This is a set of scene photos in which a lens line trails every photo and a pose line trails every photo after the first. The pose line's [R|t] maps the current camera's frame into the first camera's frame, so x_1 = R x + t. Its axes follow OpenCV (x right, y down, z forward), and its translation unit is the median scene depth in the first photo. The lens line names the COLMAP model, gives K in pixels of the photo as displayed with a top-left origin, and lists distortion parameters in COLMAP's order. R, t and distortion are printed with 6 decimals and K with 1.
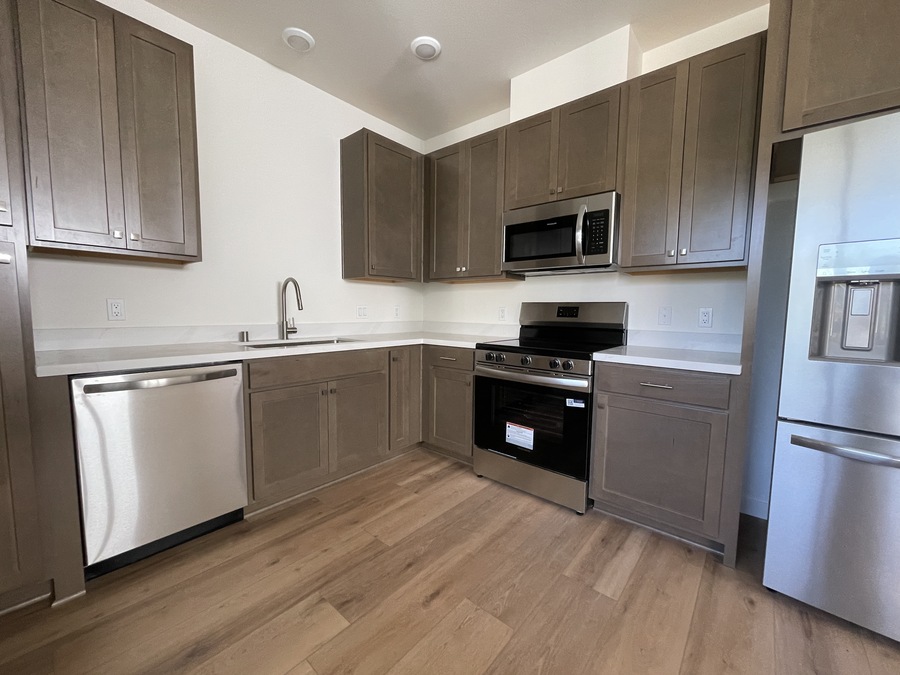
lens RADIAL K [[364.9, 0, 448.8], [0, 364.9, 341.5], [0, 0, 1]] dist [-0.002239, 0.000326]
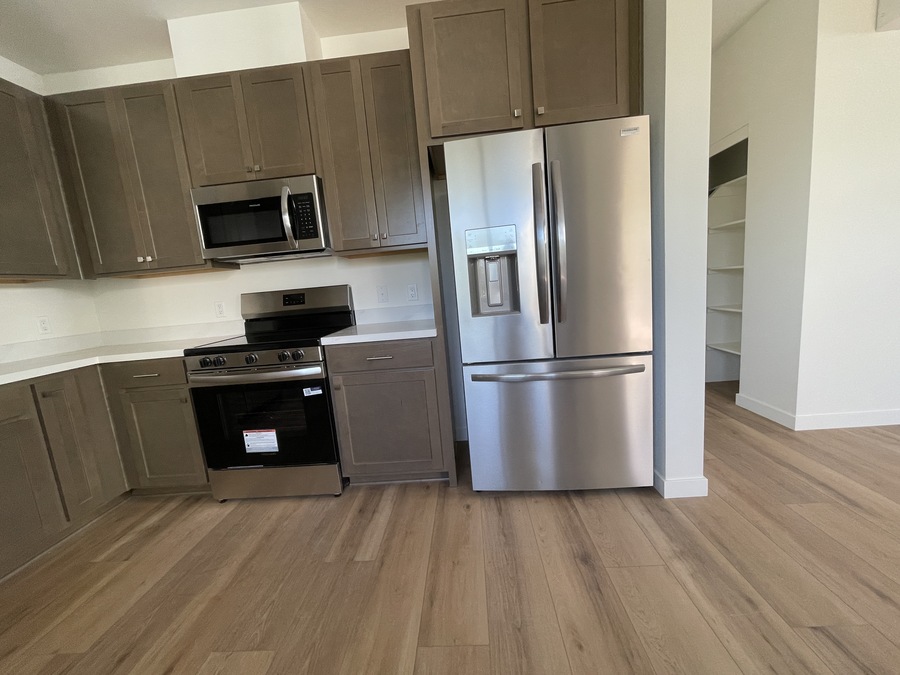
lens RADIAL K [[364.9, 0, 448.8], [0, 364.9, 341.5], [0, 0, 1]] dist [-0.002239, 0.000326]
pose [[0.785872, -0.174419, 0.593282, 0.069215], [0.149918, 0.984515, 0.090853, 0.001762], [-0.599941, 0.017544, 0.799852, -0.010634]]
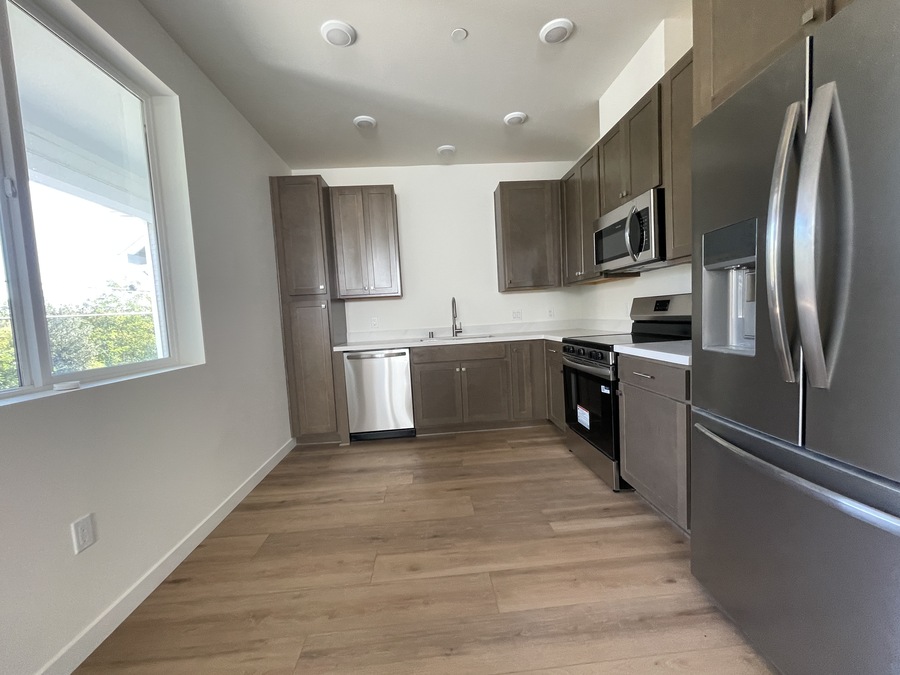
lens RADIAL K [[364.4, 0, 449.0], [0, 364.4, 341.4], [0, 0, 1]] dist [-0.001257, 0.000130]
pose [[0.700358, -0.000977, -0.713791, 0.755664], [0.002200, 0.999997, 0.000790, 0.016966], [0.713788, -0.002124, 0.700358, -0.123924]]
